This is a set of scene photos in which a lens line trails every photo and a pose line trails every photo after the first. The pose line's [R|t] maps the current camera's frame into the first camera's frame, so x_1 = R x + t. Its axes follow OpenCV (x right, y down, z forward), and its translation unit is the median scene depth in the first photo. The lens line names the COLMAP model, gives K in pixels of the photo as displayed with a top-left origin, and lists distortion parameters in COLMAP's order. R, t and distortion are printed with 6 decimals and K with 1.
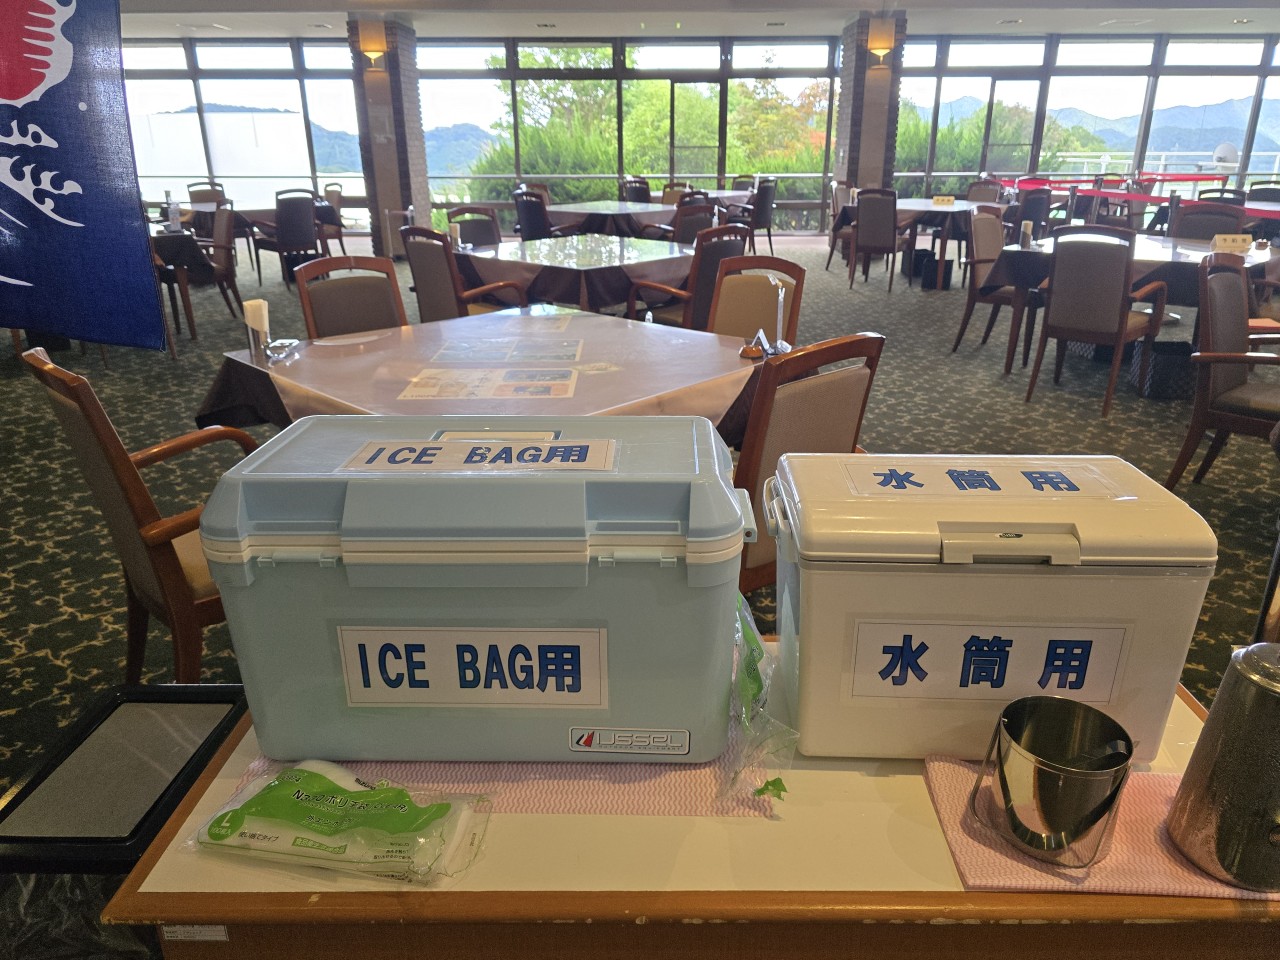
lens RADIAL K [[863.0, 0, 642.2], [0, 863.0, 474.7], [0, 0, 1]] dist [0.012245, -0.005327]
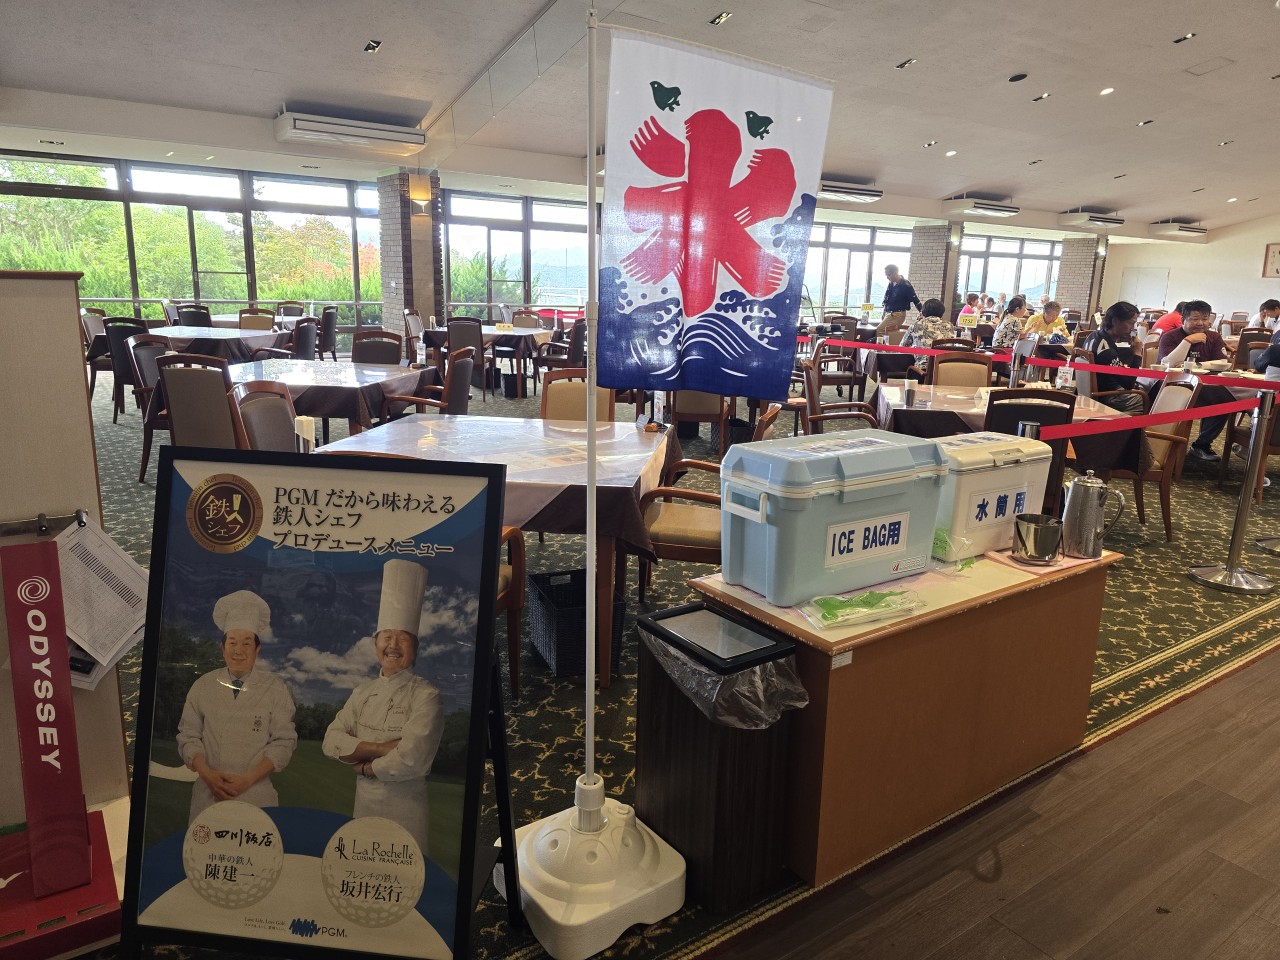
lens RADIAL K [[863.0, 0, 643.1], [0, 863.0, 480.6], [0, 0, 1]] dist [0.012245, -0.005327]
pose [[0.806675, -0.103882, 0.581793, -1.958108], [0.176499, 0.981851, -0.069408, 0.128336], [-0.564024, 0.158676, 0.810370, -0.512888]]
